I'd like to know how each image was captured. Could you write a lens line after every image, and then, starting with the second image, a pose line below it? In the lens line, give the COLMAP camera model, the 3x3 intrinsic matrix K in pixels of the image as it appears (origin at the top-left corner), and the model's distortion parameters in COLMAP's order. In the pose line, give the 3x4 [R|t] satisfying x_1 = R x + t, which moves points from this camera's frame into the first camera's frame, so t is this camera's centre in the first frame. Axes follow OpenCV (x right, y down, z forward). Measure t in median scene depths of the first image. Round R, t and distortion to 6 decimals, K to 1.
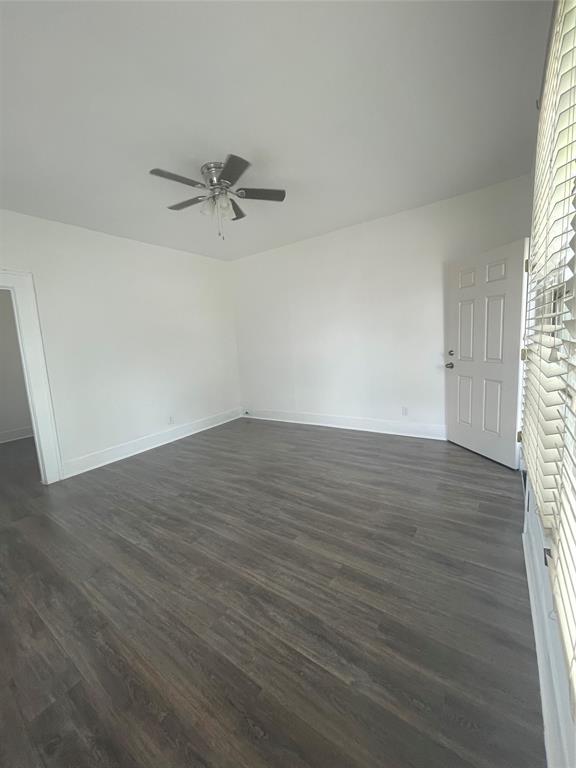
lens RADIAL K [[312.5, 0, 289.6], [0, 312.5, 383.3], [0, 0, 1]] dist [-0.001368, 0.000378]
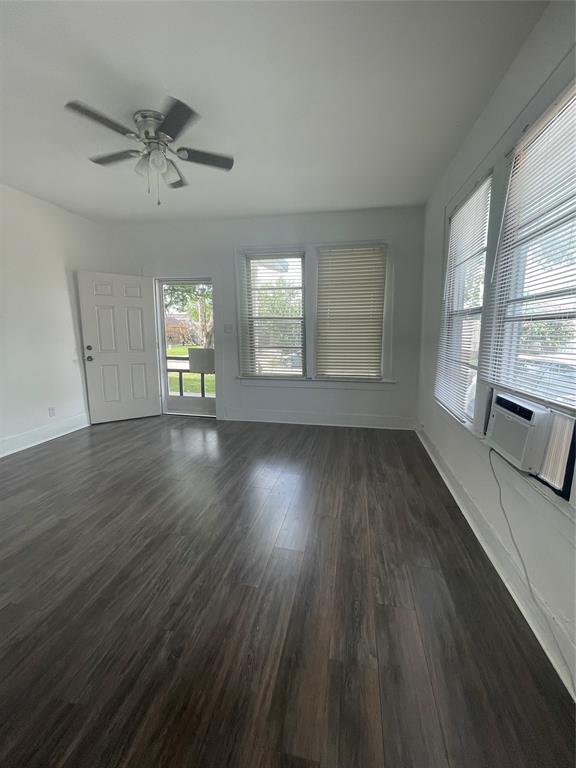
lens RADIAL K [[312.5, 0, 289.6], [0, 312.5, 383.3], [0, 0, 1]] dist [-0.001368, 0.000378]
pose [[-0.406607, -0.087791, 0.909375, -1.122673], [0.150257, 0.975392, 0.161349, -0.055706], [-0.901162, 0.202246, -0.383410, 1.041239]]
